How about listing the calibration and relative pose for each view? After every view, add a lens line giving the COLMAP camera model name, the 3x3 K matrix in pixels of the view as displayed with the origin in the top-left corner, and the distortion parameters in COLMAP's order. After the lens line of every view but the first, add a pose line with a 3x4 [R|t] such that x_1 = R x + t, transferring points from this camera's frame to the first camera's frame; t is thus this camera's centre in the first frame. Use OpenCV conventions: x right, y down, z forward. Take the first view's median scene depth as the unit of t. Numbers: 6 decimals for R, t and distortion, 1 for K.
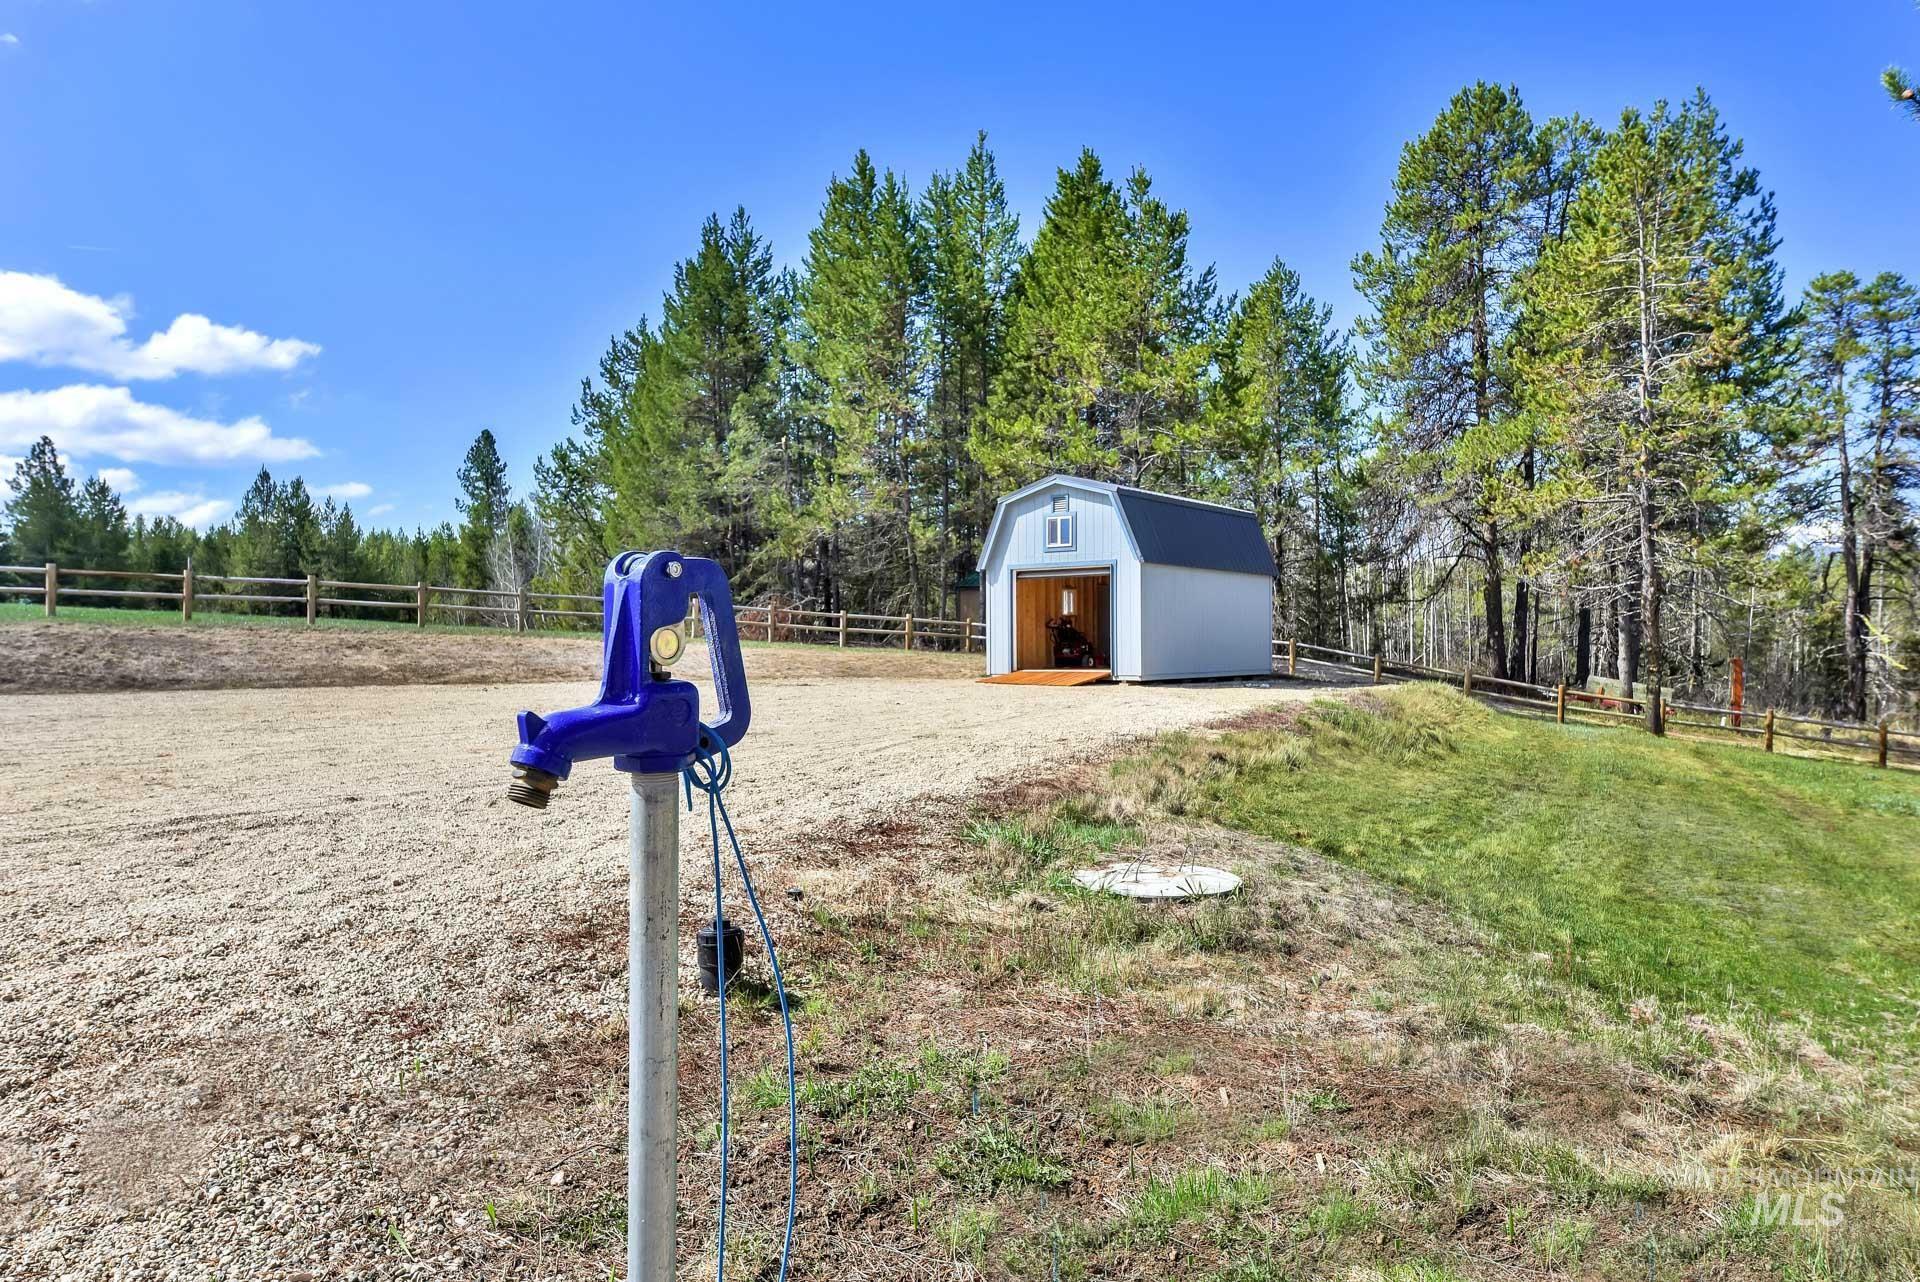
lens RADIAL K [[1261.7, 0, 959.2], [0, 1261.7, 630.0], [0, 0, 1]] dist [0.006887, 0.001152]
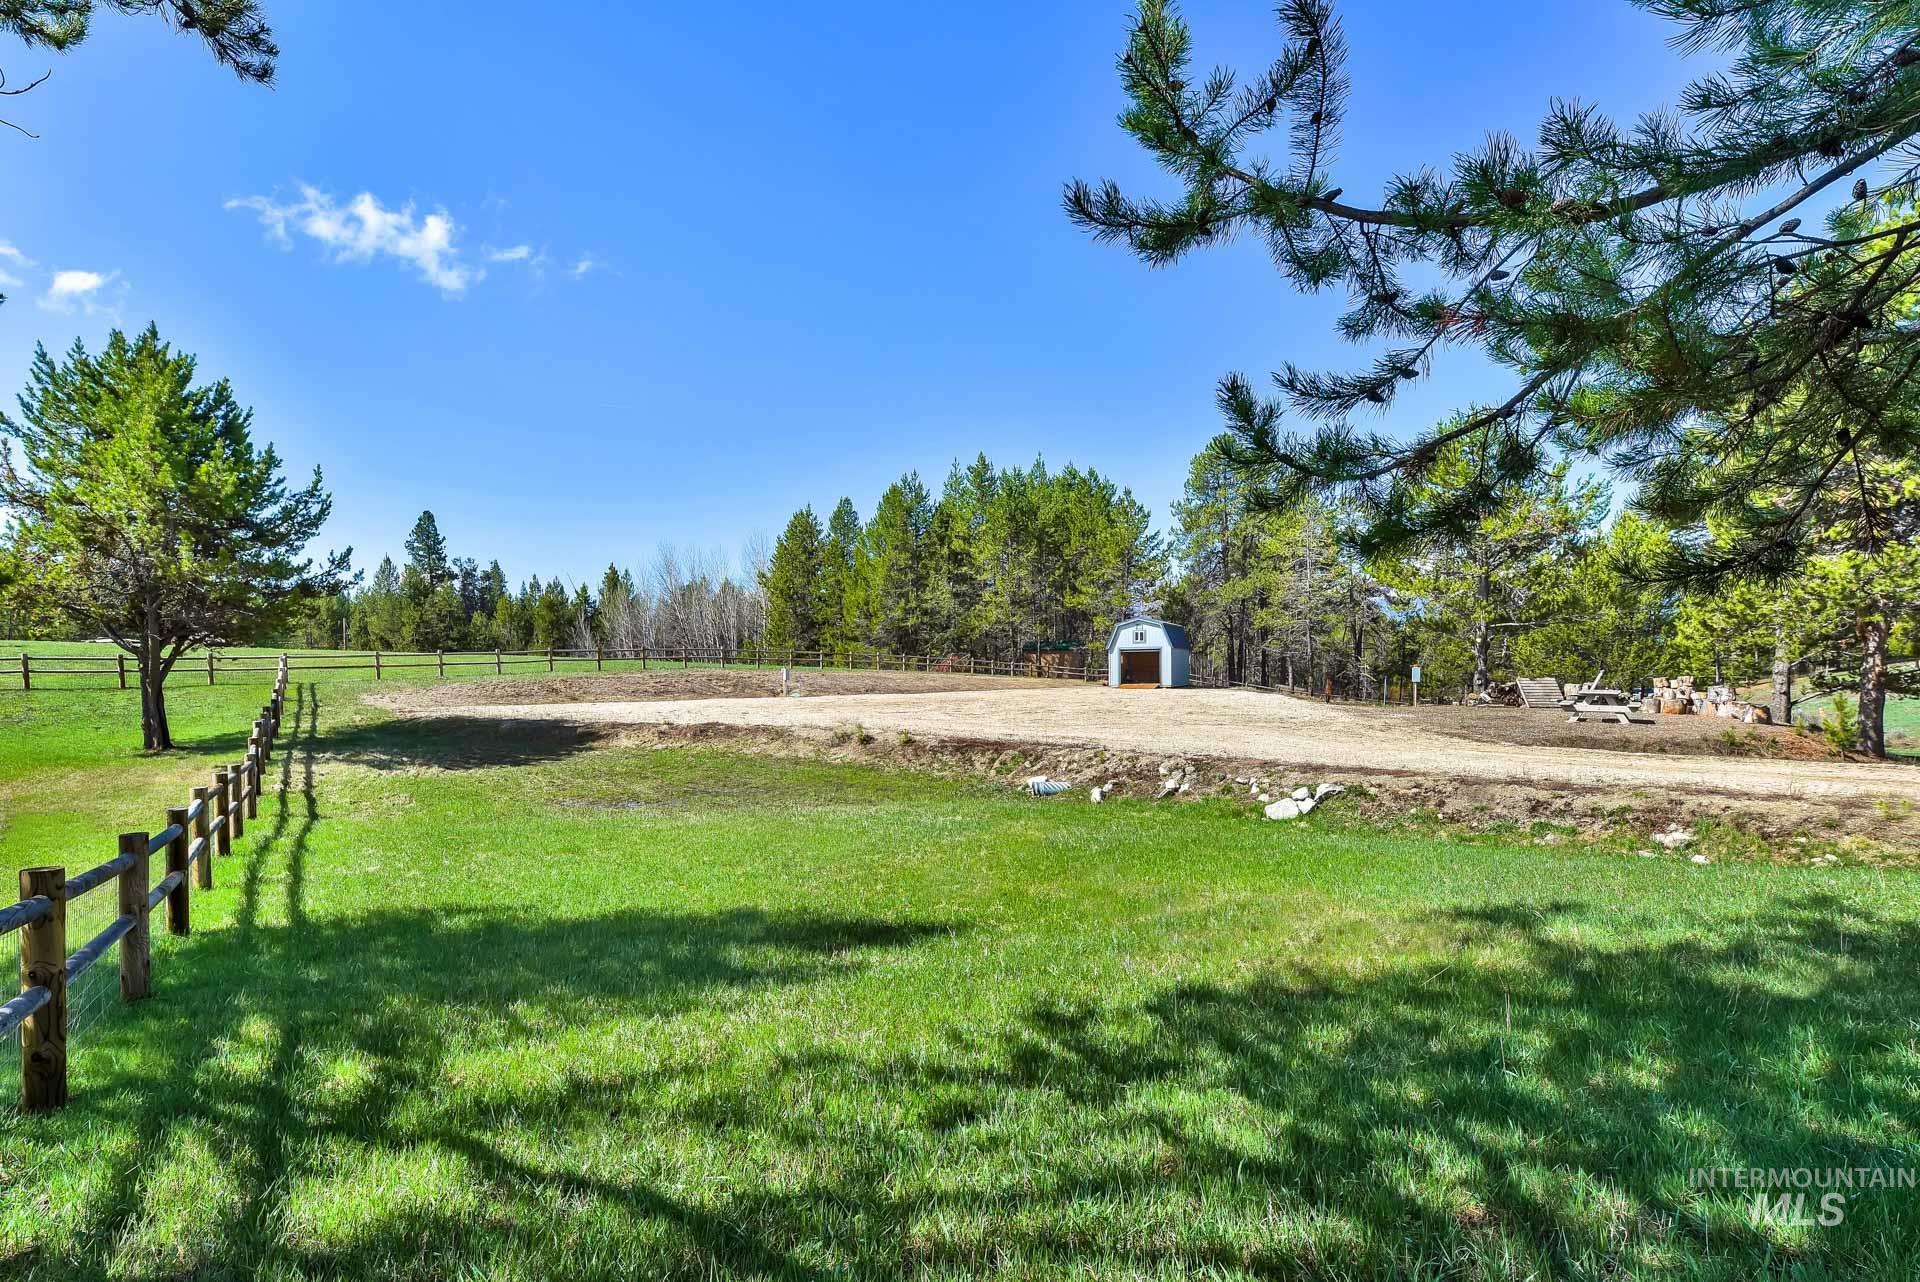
lens RADIAL K [[998.6, 0, 963.3], [0, 998.6, 654.3], [0, 0, 1]] dist [0.000352, 0.000171]
pose [[0.965529, -0.003931, 0.260264, -0.610428], [0.005453, 0.999972, -0.005126, -0.017992], [-0.260237, 0.006369, 0.965524, -0.743365]]
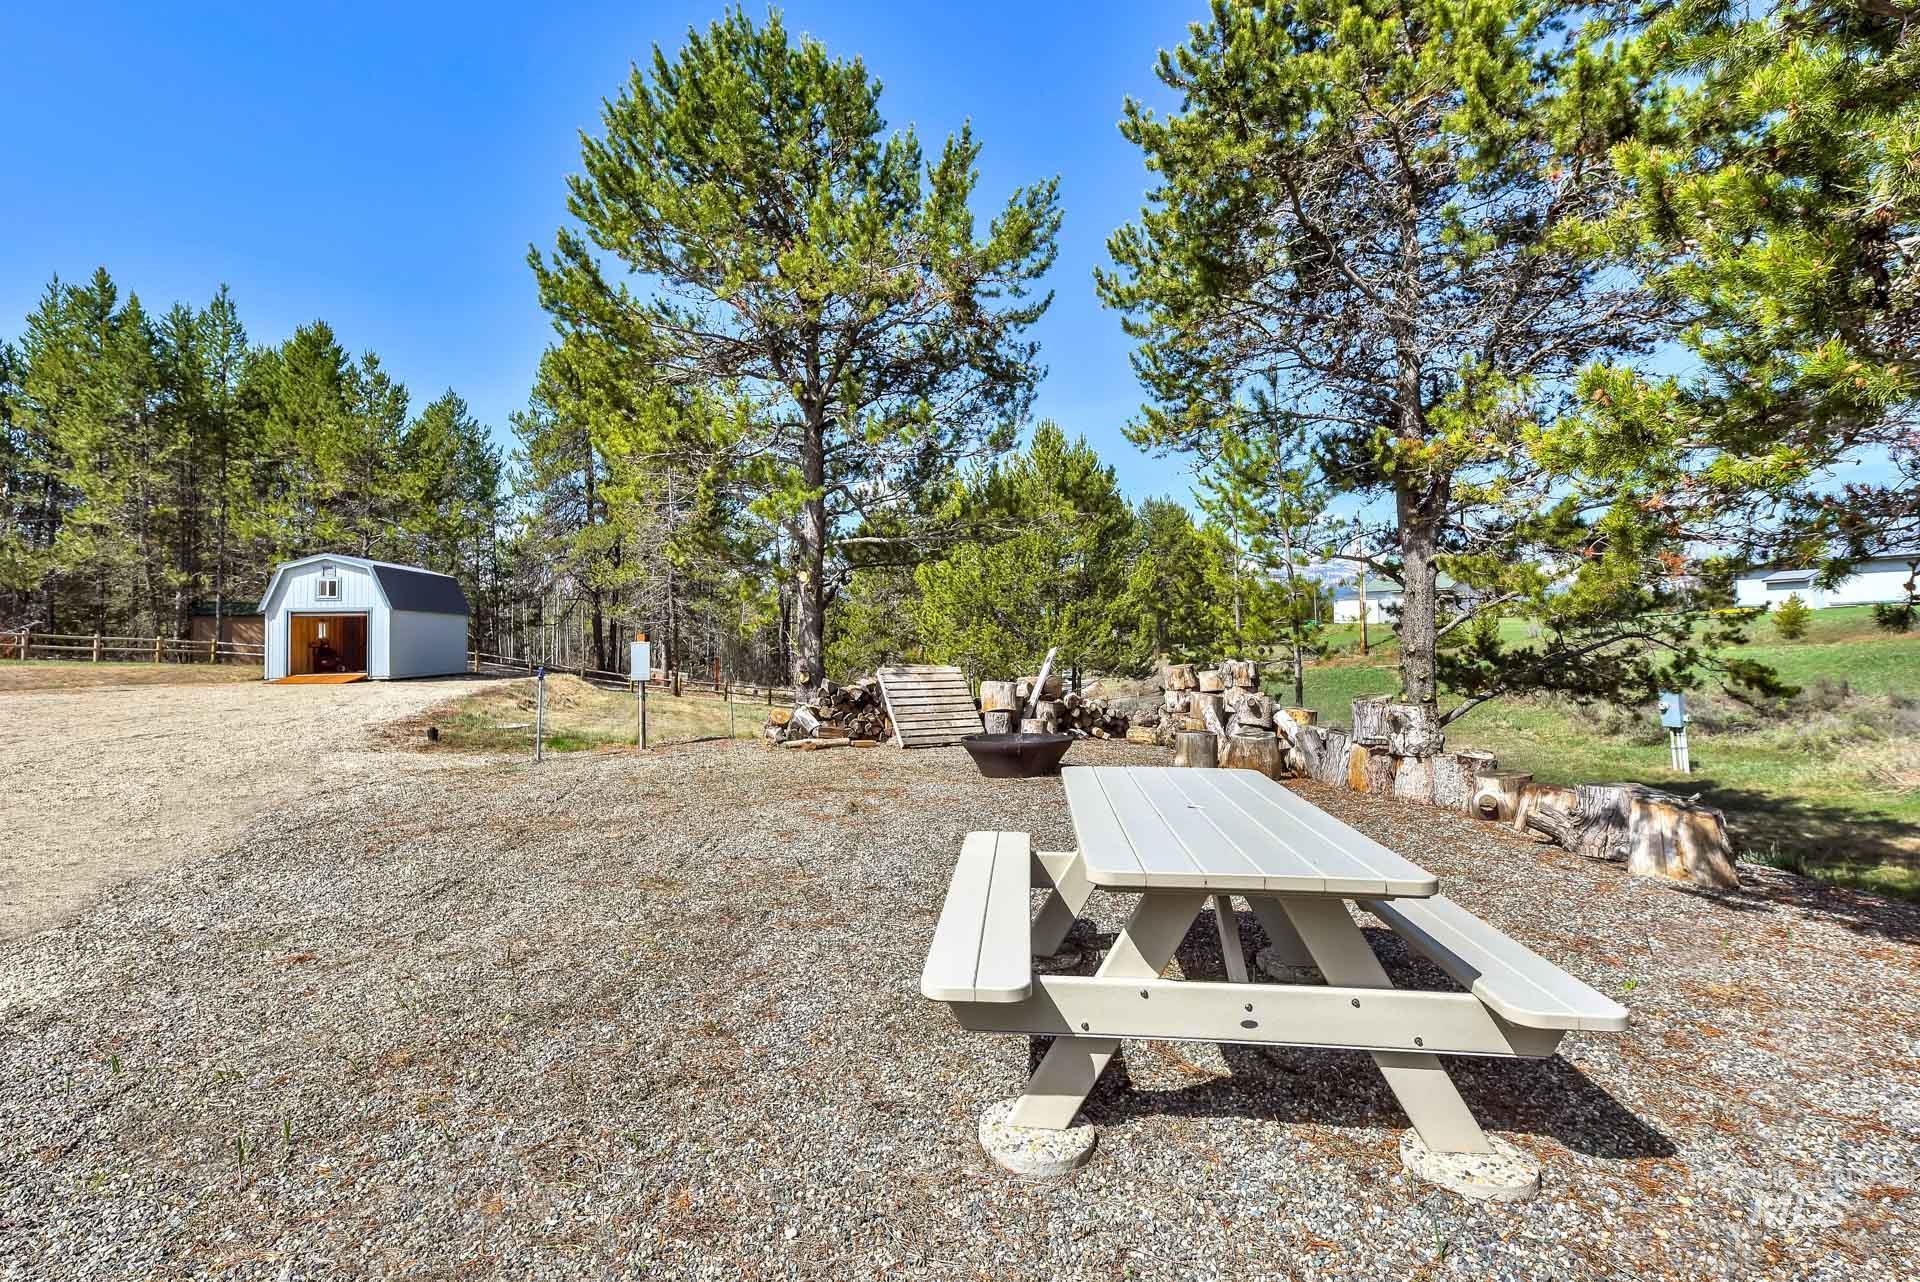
lens RADIAL K [[892.3, 0, 968.9], [0, 892.3, 625.6], [0, 0, 1]] dist [0.003487, -0.000660]
pose [[0.701414, 0.004556, 0.712740, -0.107856], [0.003644, 0.999944, -0.009978, -0.010907], [-0.712745, 0.009596, 0.701358, -0.259799]]
